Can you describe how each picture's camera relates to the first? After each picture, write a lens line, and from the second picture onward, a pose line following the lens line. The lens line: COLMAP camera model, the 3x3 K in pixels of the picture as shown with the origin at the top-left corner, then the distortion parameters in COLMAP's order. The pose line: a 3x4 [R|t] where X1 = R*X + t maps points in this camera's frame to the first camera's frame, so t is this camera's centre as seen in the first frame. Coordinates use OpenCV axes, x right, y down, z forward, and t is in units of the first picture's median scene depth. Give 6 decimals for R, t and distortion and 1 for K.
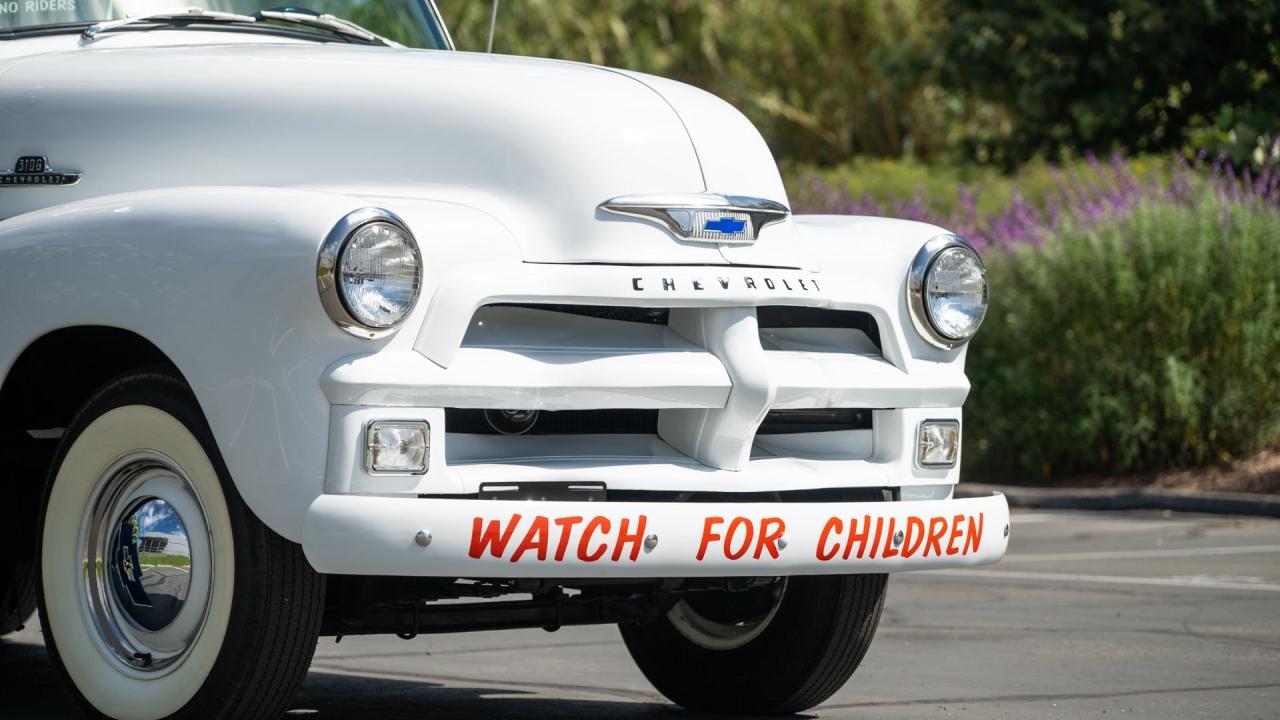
lens RADIAL K [[4004.0, 0, 640.0], [0, 4004.0, 360.0], [0, 0, 1]] dist [0.023917, -1.068415]
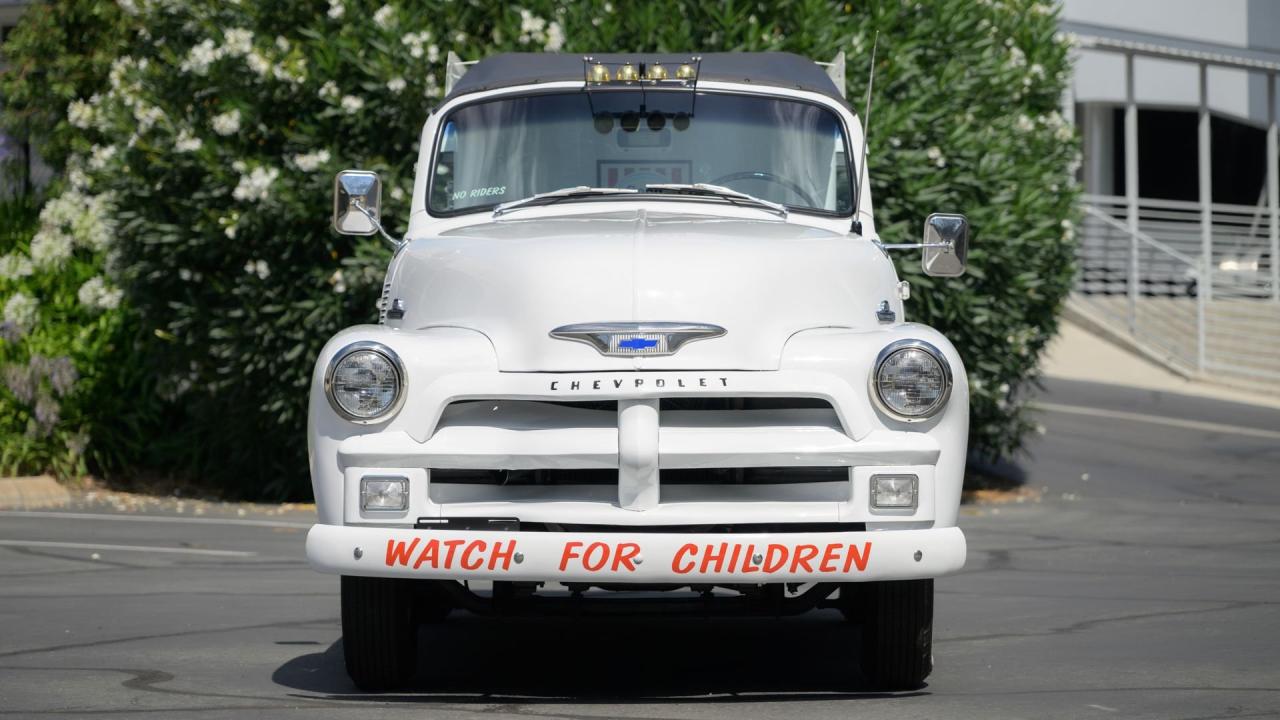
lens RADIAL K [[4438.8, 0, 640.0], [0, 4438.8, 360.0], [0, 0, 1]] dist [-0.035985, -2.347087]
pose [[0.724247, -0.011040, -0.689452, 1.163777], [0.014311, 0.999897, -0.000978, -0.026403], [0.689392, -0.009159, 0.724330, -0.179999]]
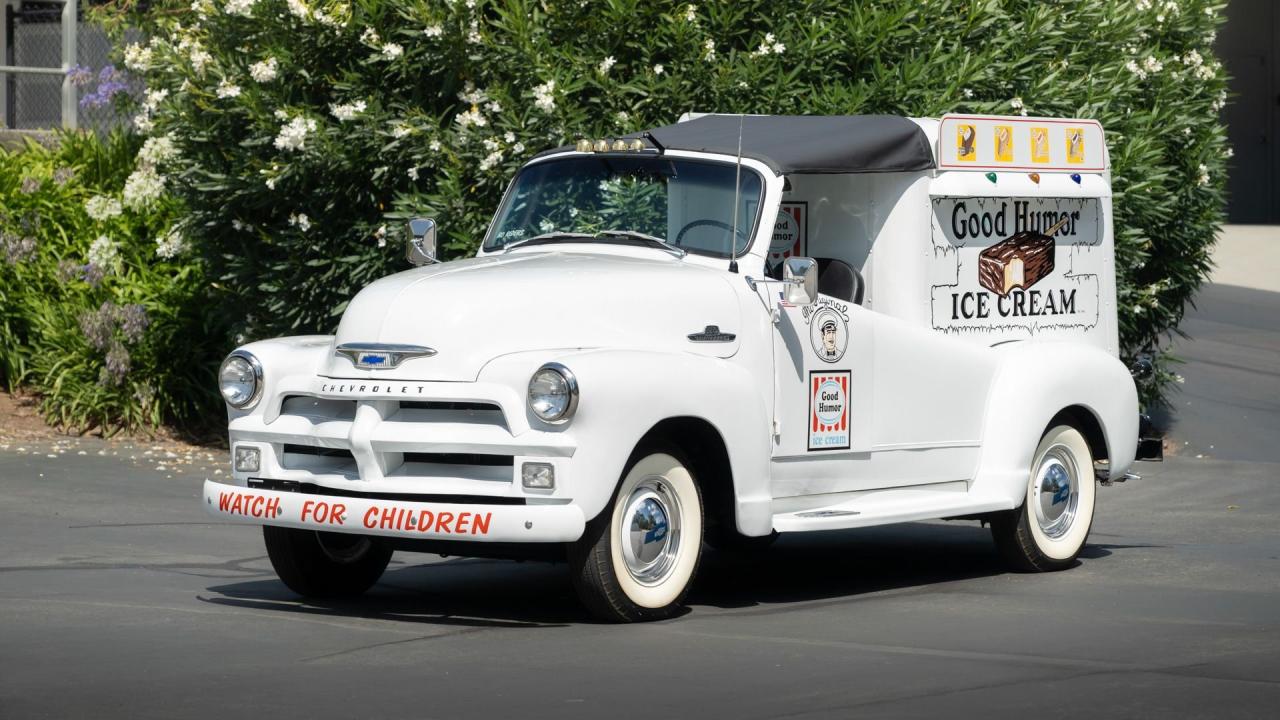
lens RADIAL K [[4004.0, 0, 640.0], [0, 4004.0, 360.0], [0, 0, 1]] dist [0.023917, -1.068415]
pose [[0.204388, 0.028057, -0.978488, 2.063940], [-0.004422, 0.999605, 0.027739, -0.091642], [0.978880, -0.001343, 0.204432, 0.732680]]
